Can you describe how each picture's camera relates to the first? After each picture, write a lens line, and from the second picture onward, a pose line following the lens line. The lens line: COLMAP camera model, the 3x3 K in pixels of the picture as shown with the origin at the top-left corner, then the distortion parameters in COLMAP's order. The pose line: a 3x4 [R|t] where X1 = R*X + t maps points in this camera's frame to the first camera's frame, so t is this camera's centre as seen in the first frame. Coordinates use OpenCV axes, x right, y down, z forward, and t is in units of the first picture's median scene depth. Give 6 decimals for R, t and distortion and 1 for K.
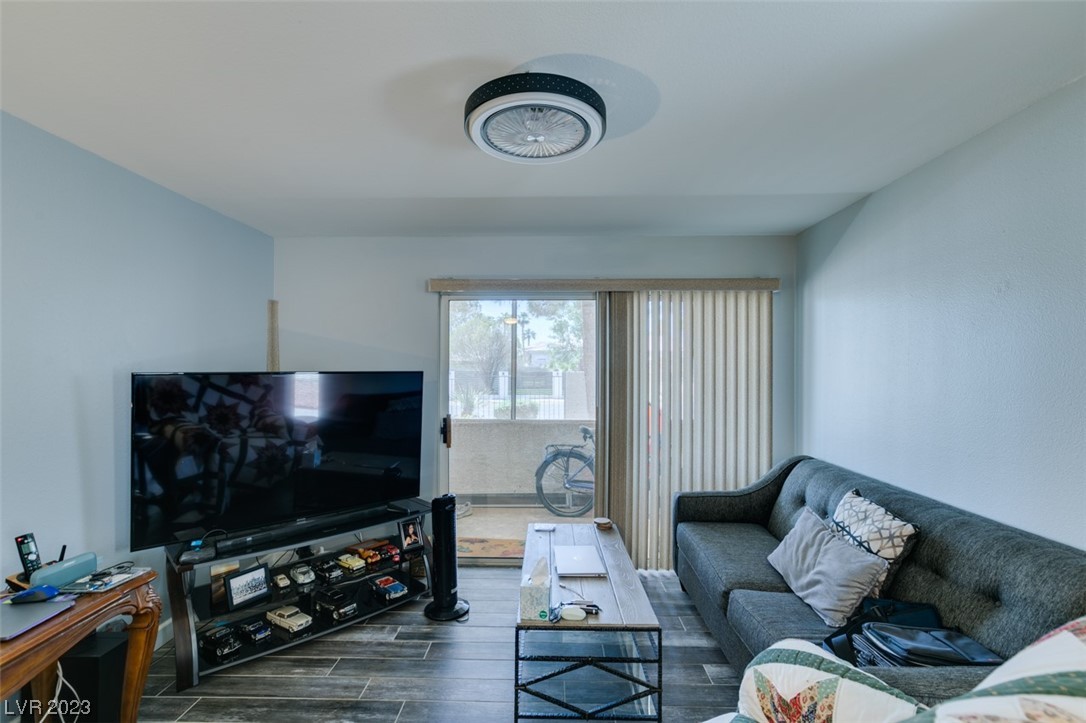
lens RADIAL K [[481.6, 0, 543.0], [0, 481.6, 361.5], [0, 0, 1]] dist [0.009747, -0.000474]
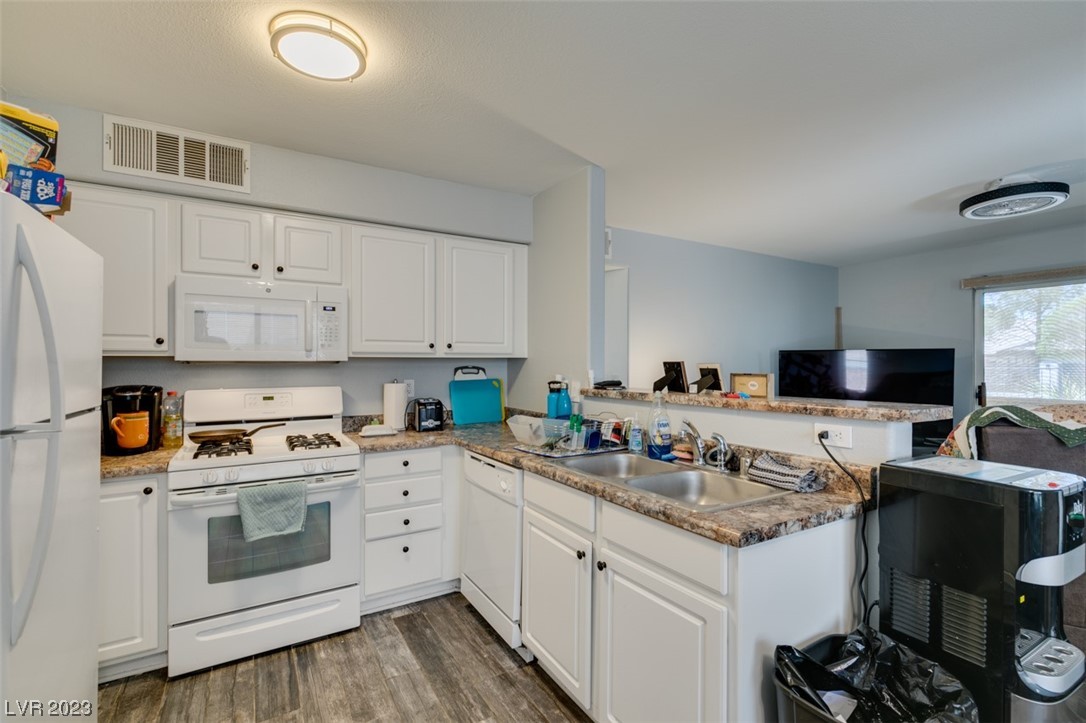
lens RADIAL K [[486.7, 0, 537.9], [0, 486.7, 359.6], [0, 0, 1]] dist [0.009648, -0.000485]
pose [[0.530188, -0.008902, -0.847833, 0.226548], [0.014023, 0.999900, -0.001730, 0.027269], [0.847764, -0.010972, 0.530260, -0.558383]]
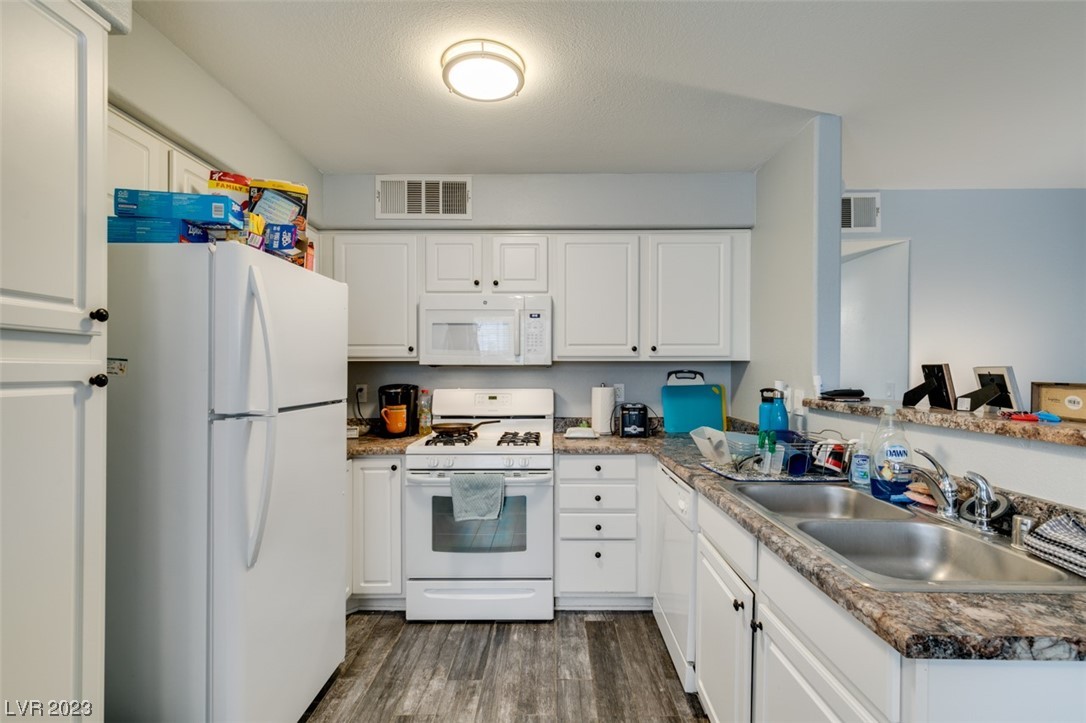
lens RADIAL K [[489.2, 0, 549.0], [0, 489.2, 367.5], [0, 0, 1]] dist [0.011827, -0.003026]
pose [[0.020883, -0.002908, -0.999778, 0.225654], [0.013669, 0.999903, -0.002623, 0.029911], [0.999688, -0.013611, 0.020920, -0.449691]]
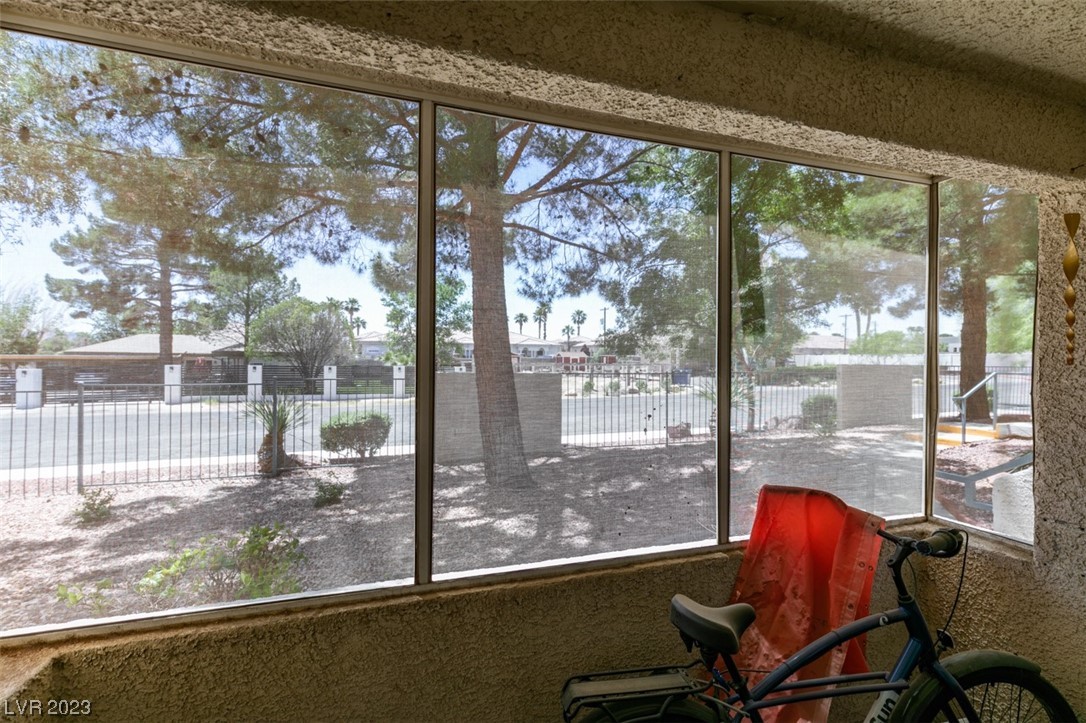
lens RADIAL K [[481.6, 0, 543.0], [0, 481.6, 361.5], [0, 0, 1]] dist [0.009747, -0.000474]
pose [[0.943081, 0.003477, 0.332545, -0.084611], [-0.008929, 0.999850, 0.014869, -0.012212], [-0.332443, -0.016992, 0.942970, 0.673880]]
